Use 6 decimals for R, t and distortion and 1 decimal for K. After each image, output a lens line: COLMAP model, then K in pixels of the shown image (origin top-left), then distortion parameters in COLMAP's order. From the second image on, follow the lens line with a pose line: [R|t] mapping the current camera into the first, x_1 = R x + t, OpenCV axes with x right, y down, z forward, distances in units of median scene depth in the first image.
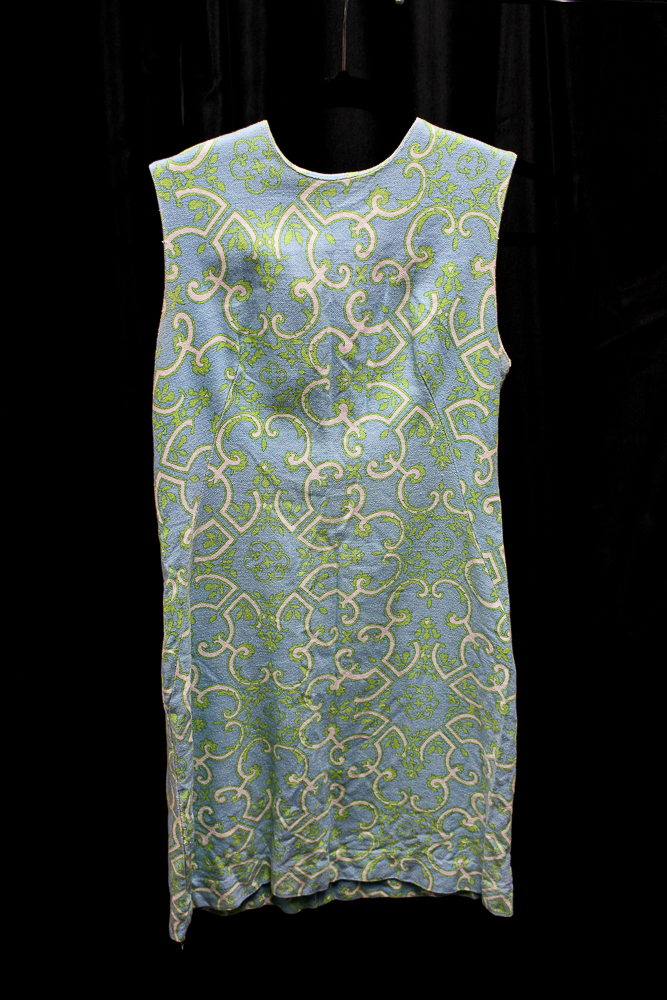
lens RADIAL K [[1170.7, 0, 333.5], [0, 1170.7, 500.0], [0, 0, 1]] dist [-0.127682, 0.093323]
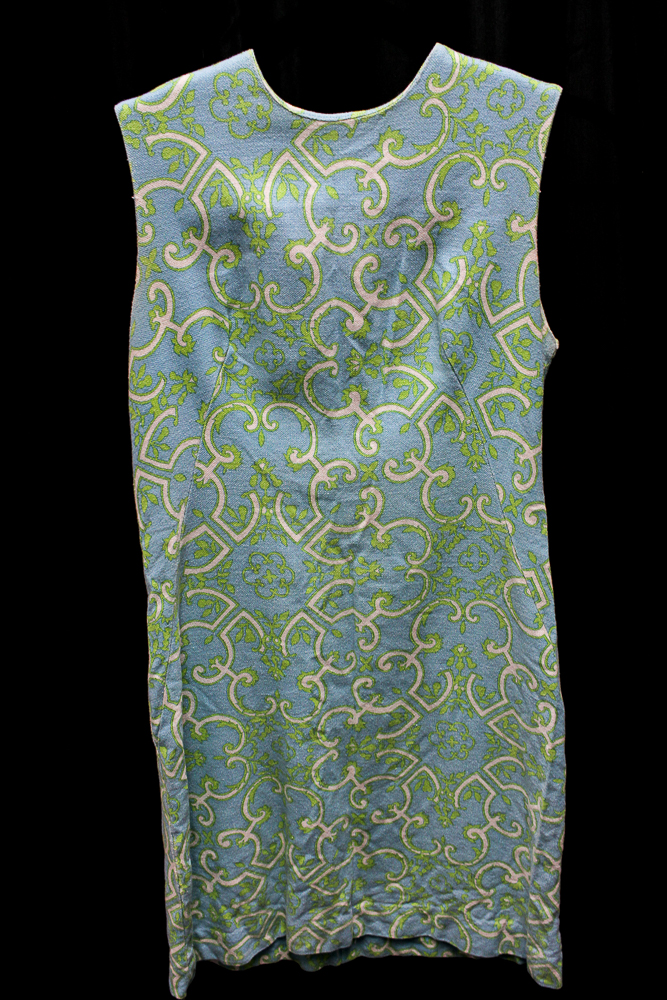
lens RADIAL K [[1170.7, 0, 333.5], [0, 1170.7, 500.0], [0, 0, 1]] dist [-0.127682, 0.093323]
pose [[0.995502, 0.016216, -0.093338, 0.070318], [-0.015813, 0.999862, 0.005055, -0.008002], [0.093407, -0.003556, 0.995622, 0.154677]]
